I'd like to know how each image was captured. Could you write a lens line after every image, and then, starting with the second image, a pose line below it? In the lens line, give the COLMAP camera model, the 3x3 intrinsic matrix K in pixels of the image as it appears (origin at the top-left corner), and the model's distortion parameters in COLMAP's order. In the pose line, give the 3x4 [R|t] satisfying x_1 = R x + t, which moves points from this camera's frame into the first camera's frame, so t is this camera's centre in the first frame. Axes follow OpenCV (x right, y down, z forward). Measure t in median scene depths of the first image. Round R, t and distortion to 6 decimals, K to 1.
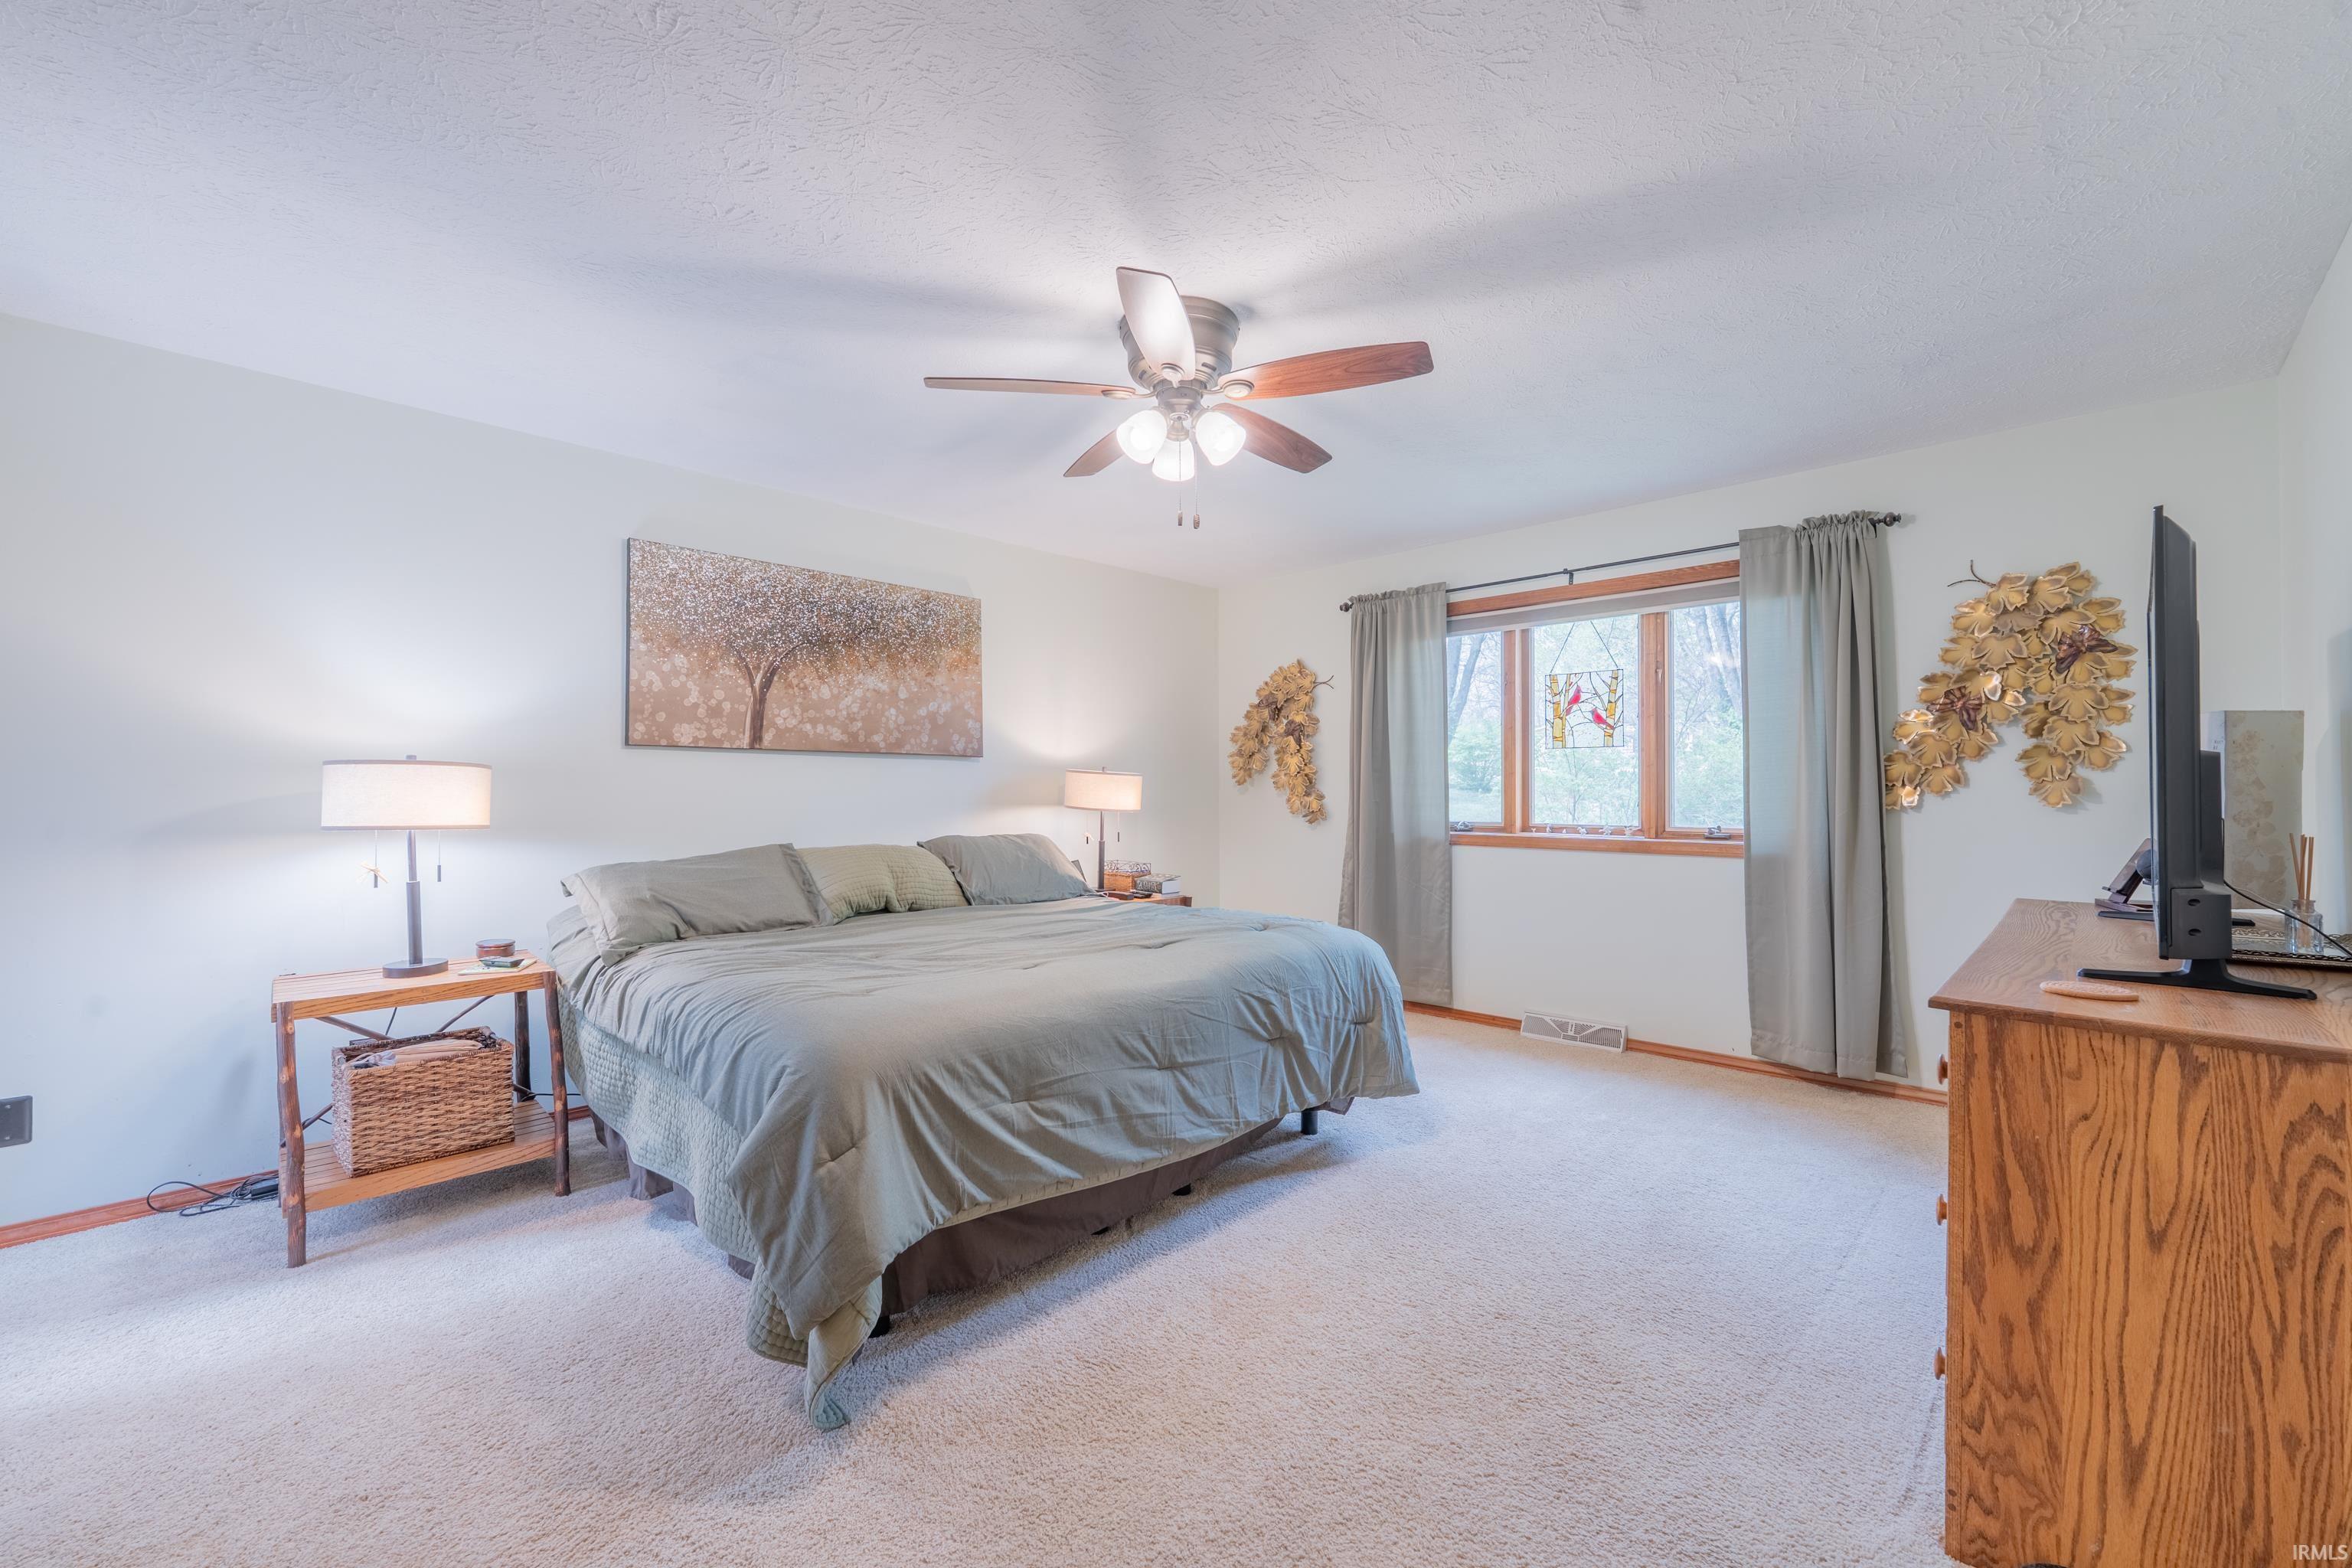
lens RADIAL K [[940.2, 0, 1189.7], [0, 940.2, 782.1], [0, 0, 1]] dist [0.001043, 0.000075]
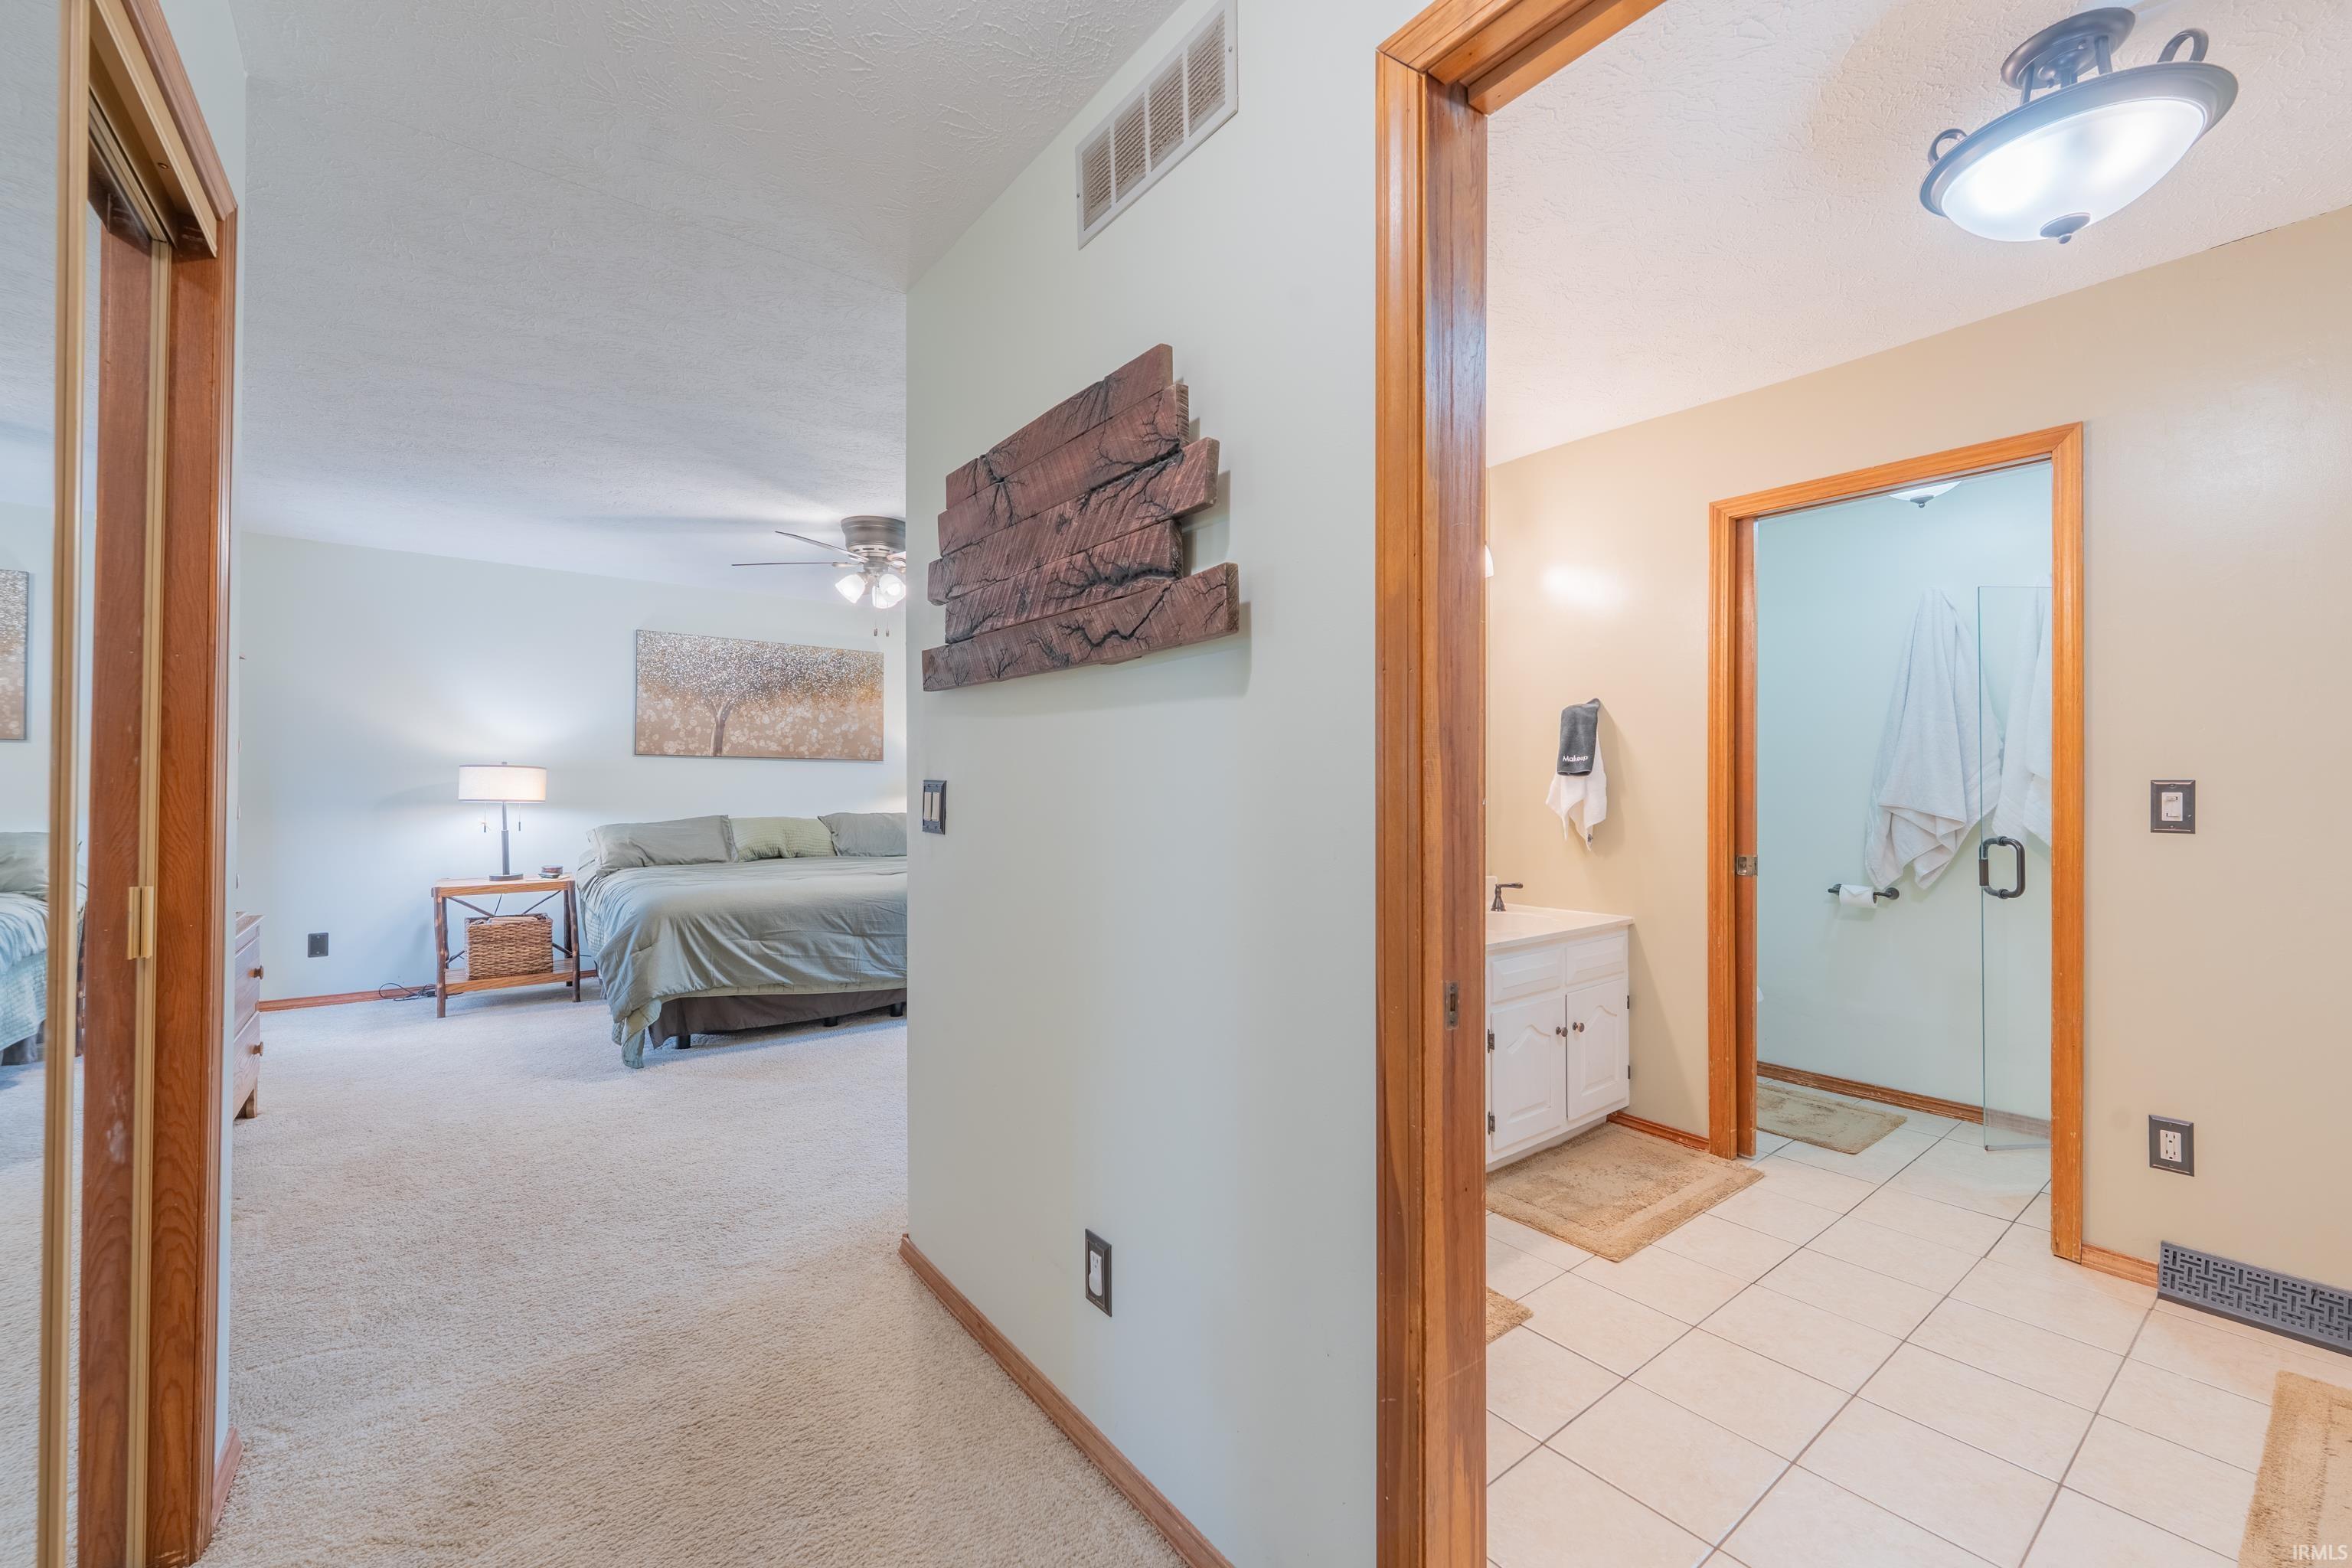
lens RADIAL K [[931.7, 0, 1185.3], [0, 931.7, 780.2], [0, 0, 1]] dist [0.000506, -0.000476]
pose [[0.989154, 0.005905, -0.146766, 0.606351], [-0.005482, 0.999980, 0.003282, -0.004664], [0.146782, -0.002442, 0.989166, -0.487438]]
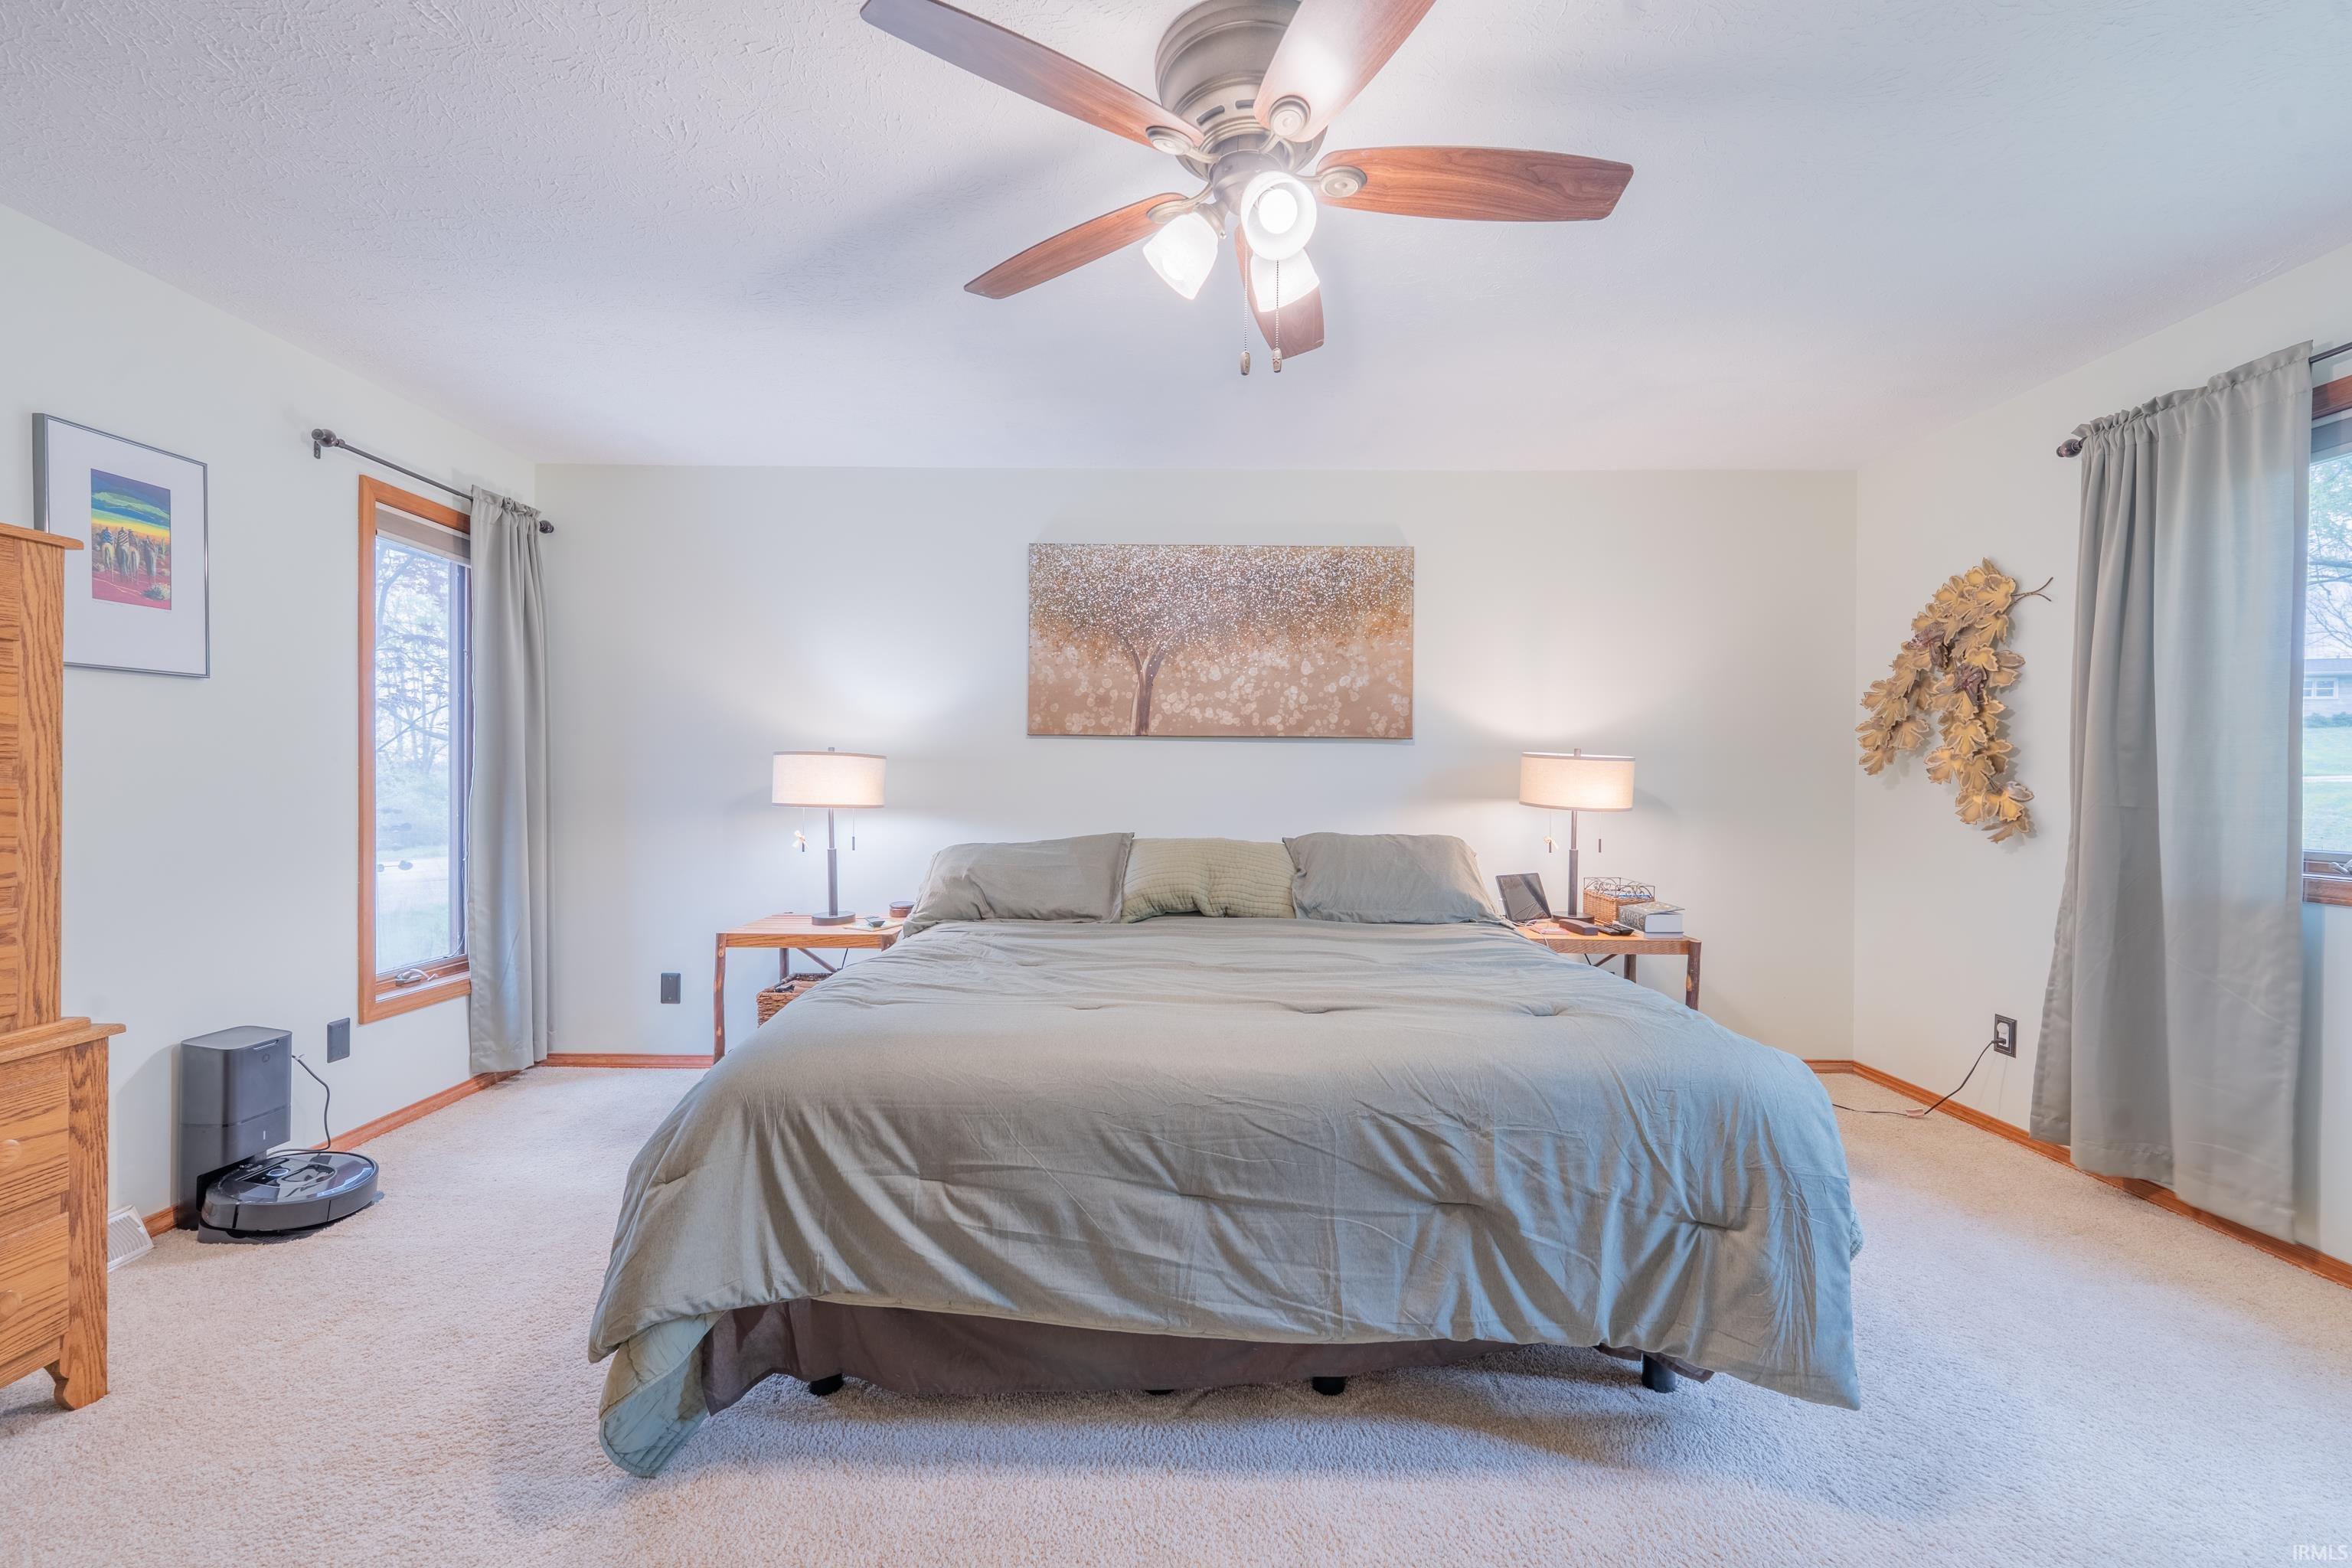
lens RADIAL K [[947.8, 0, 1180.0], [0, 947.8, 783.3], [0, 0, 1]] dist [-0.001423, -0.000537]
pose [[0.689643, 0.009513, -0.724087, 0.315531], [-0.000691, 0.999922, 0.012478, 0.002392], [0.724150, -0.008105, 0.689595, 0.371967]]
